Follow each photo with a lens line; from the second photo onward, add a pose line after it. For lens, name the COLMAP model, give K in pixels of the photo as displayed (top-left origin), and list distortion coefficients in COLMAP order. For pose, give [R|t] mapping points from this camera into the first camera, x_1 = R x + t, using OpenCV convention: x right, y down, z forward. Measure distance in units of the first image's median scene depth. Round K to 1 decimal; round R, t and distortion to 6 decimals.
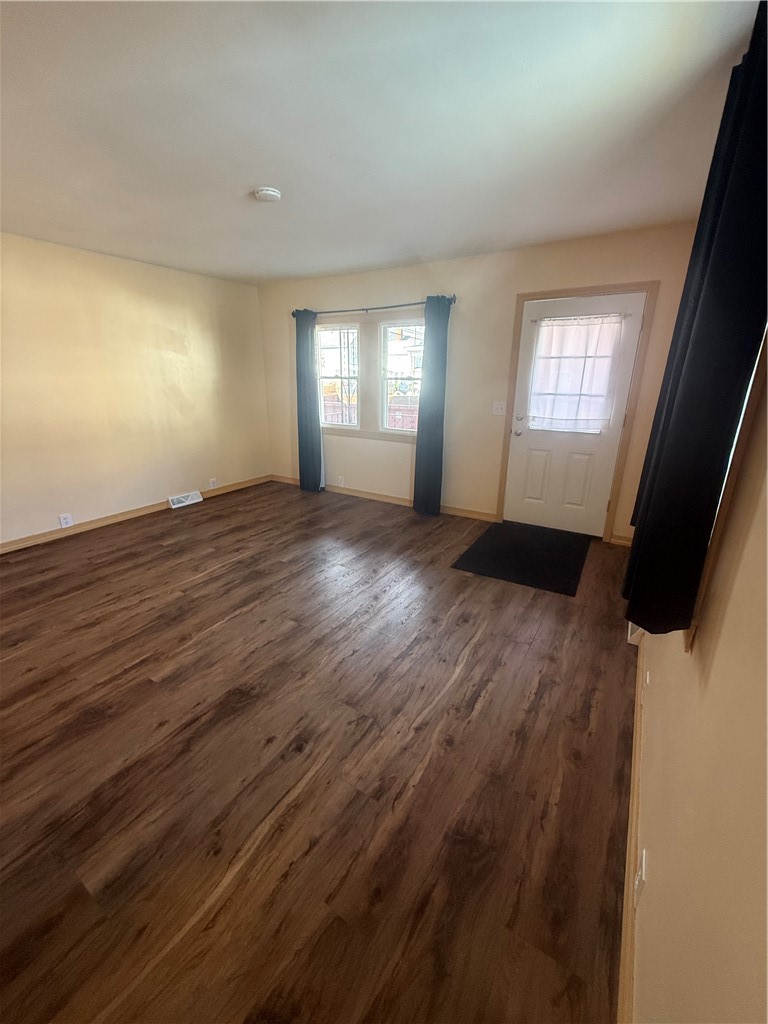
lens RADIAL K [[407.3, 0, 383.0], [0, 407.3, 509.1], [0, 0, 1]] dist [-0.000733, -0.000331]
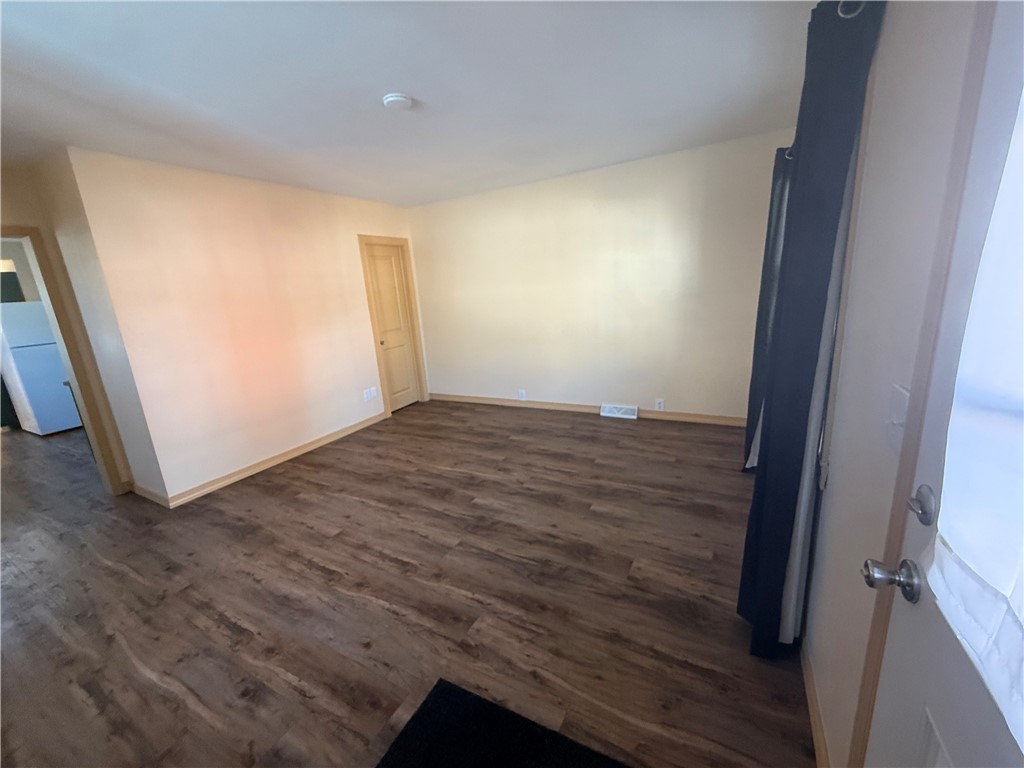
lens RADIAL K [[409.8, 0, 509.5], [0, 409.8, 385.3], [0, 0, 1]] dist [0.000725, -0.000556]
pose [[0.055764, 0.230955, -0.971365, 0.651673], [-0.241410, 0.947132, 0.211334, -0.362512], [0.968820, 0.222712, 0.108571, 1.091149]]
